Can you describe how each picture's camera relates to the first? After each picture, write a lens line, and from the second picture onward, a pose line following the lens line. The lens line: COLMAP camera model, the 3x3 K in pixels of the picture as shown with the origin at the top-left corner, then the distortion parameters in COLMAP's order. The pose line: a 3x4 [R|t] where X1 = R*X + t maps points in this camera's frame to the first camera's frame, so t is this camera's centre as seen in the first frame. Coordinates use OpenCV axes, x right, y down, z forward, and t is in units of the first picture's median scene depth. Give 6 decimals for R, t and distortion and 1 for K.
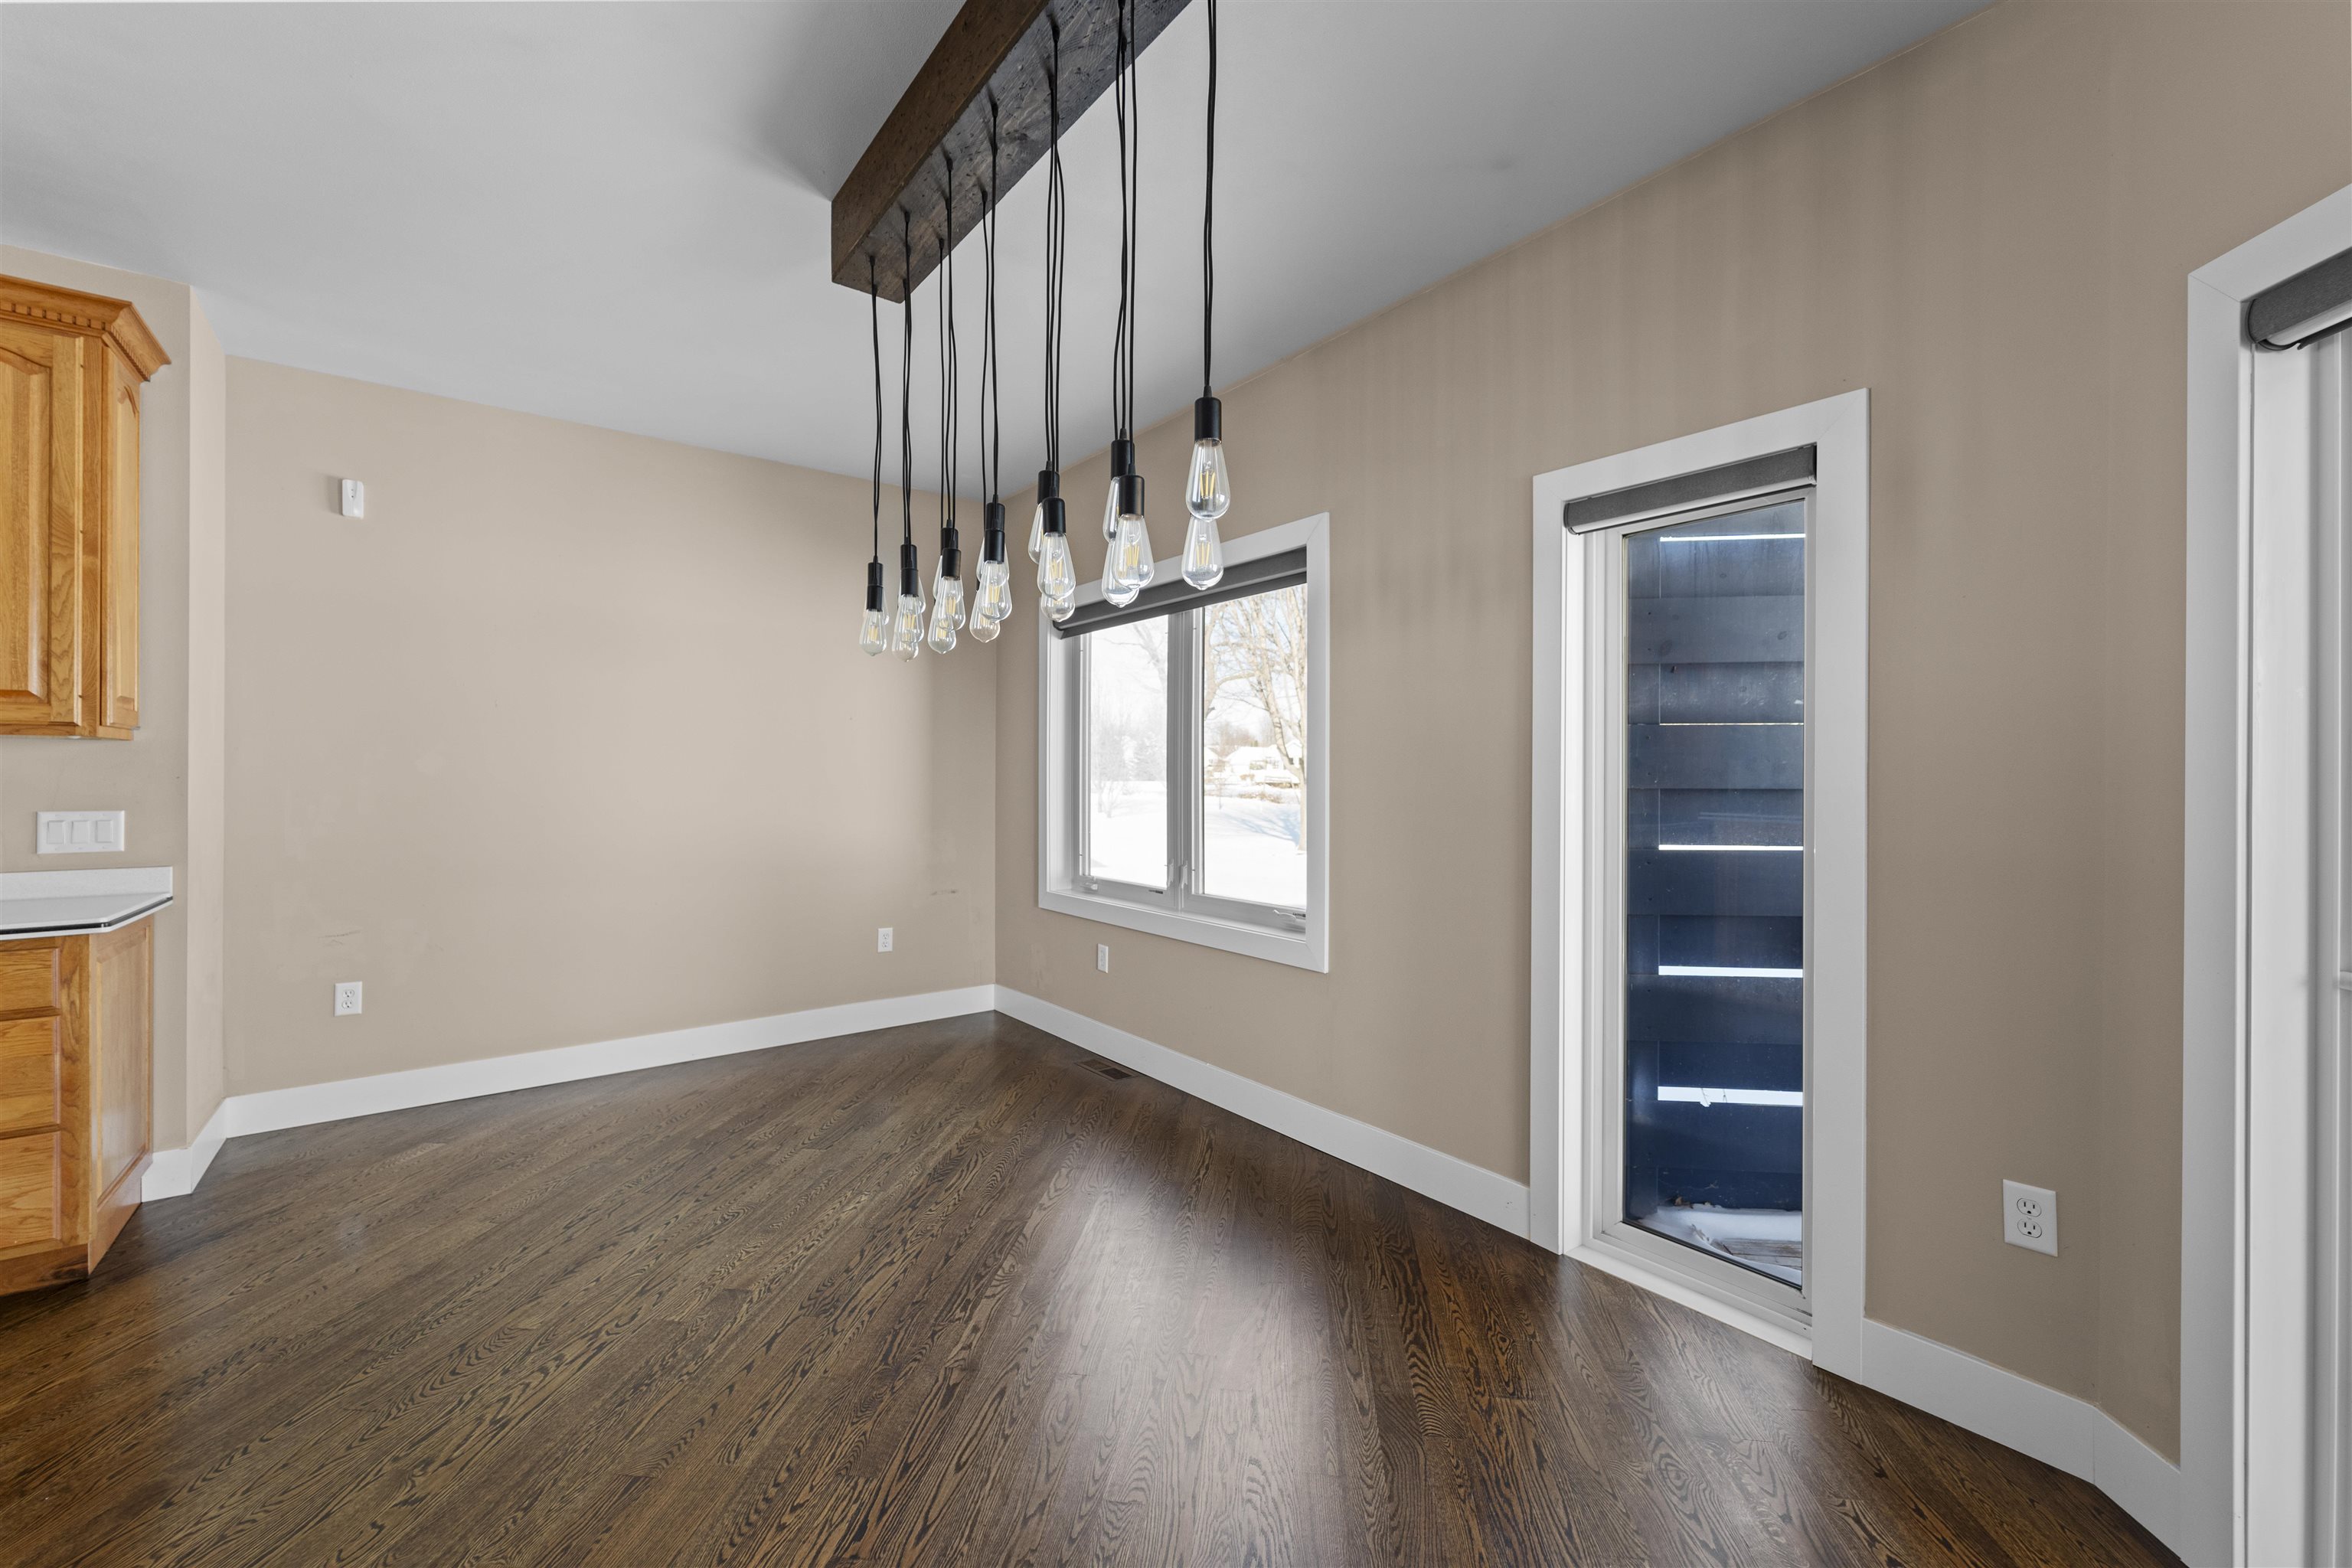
lens RADIAL K [[945.5, 0, 1172.2], [0, 945.5, 777.3], [0, 0, 1]] dist [0.001314, -0.000344]
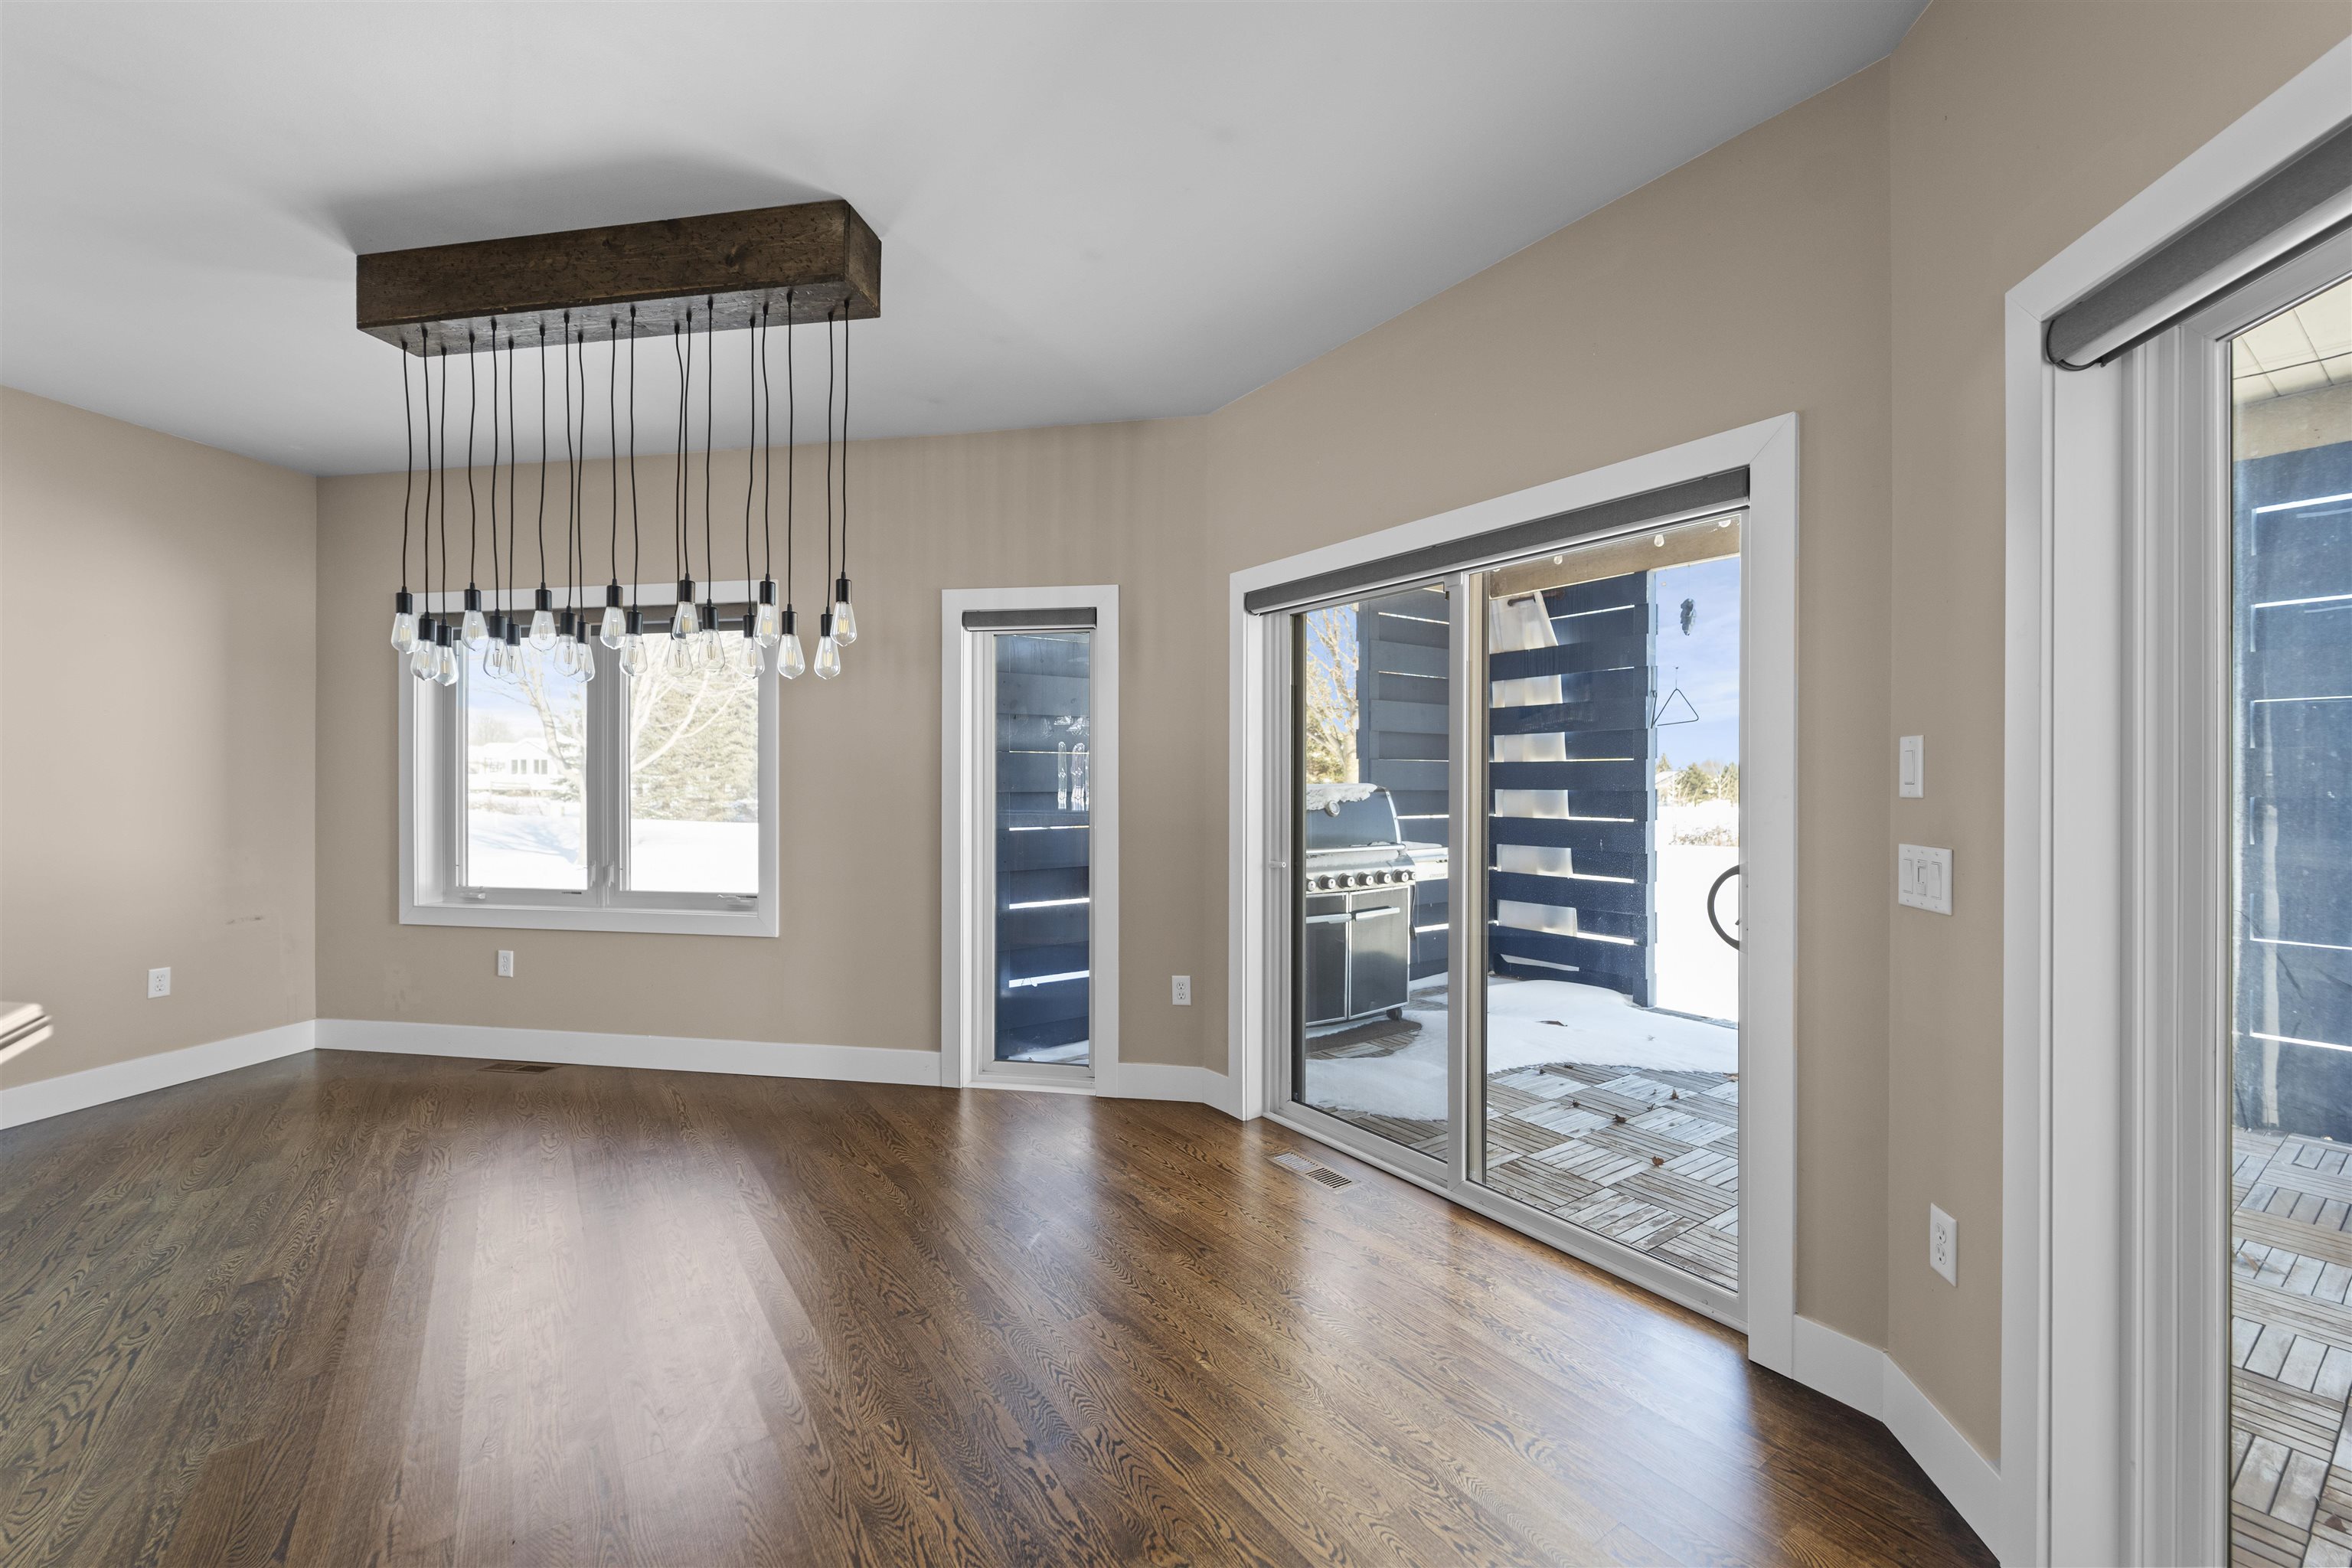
lens RADIAL K [[955.9, 0, 1184.3], [0, 955.9, 784.1], [0, 0, 1]] dist [0.000604, -0.000066]
pose [[0.739541, -0.002335, 0.673107, -0.383371], [0.000852, 0.999996, 0.002534, -0.006059], [-0.673111, -0.001300, 0.739540, -0.425352]]
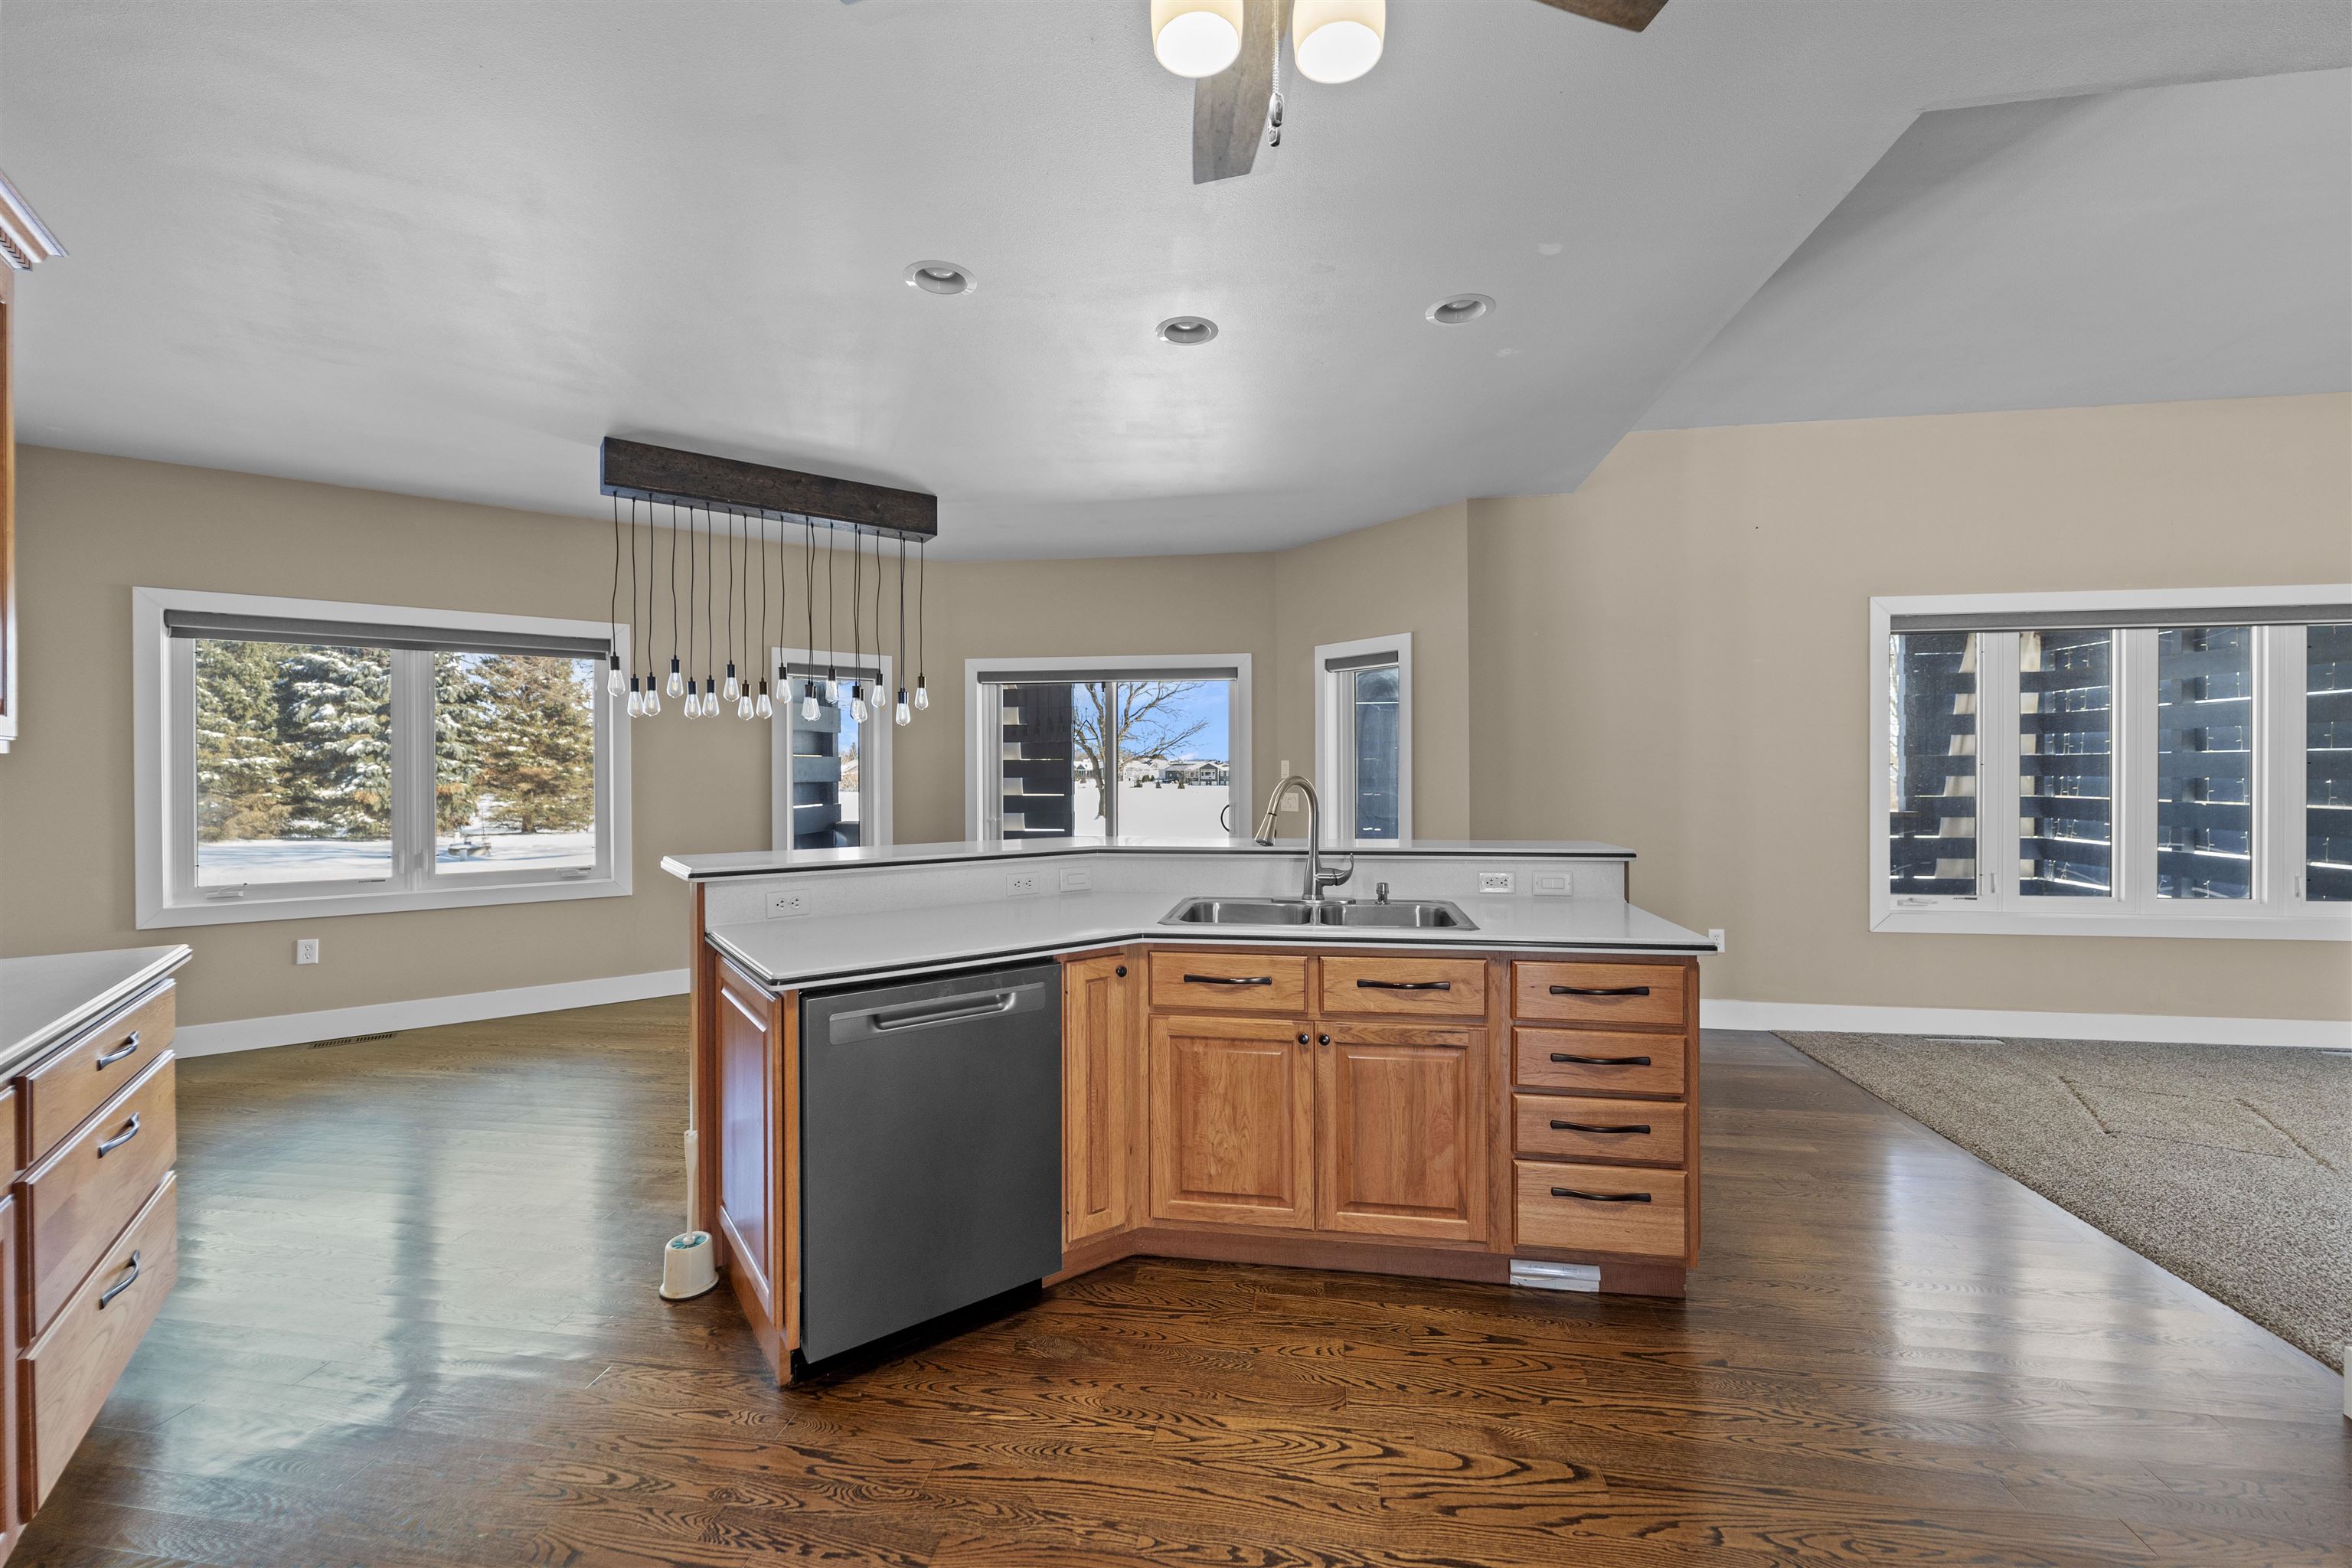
lens RADIAL K [[938.2, 0, 1177.8], [0, 938.2, 775.5], [0, 0, 1]] dist [0.003295, -0.003080]
pose [[0.021520, -0.010483, 0.999713, -1.911137], [0.004573, 0.999936, 0.010387, -0.028104], [-0.999758, 0.004348, 0.021566, -0.032029]]
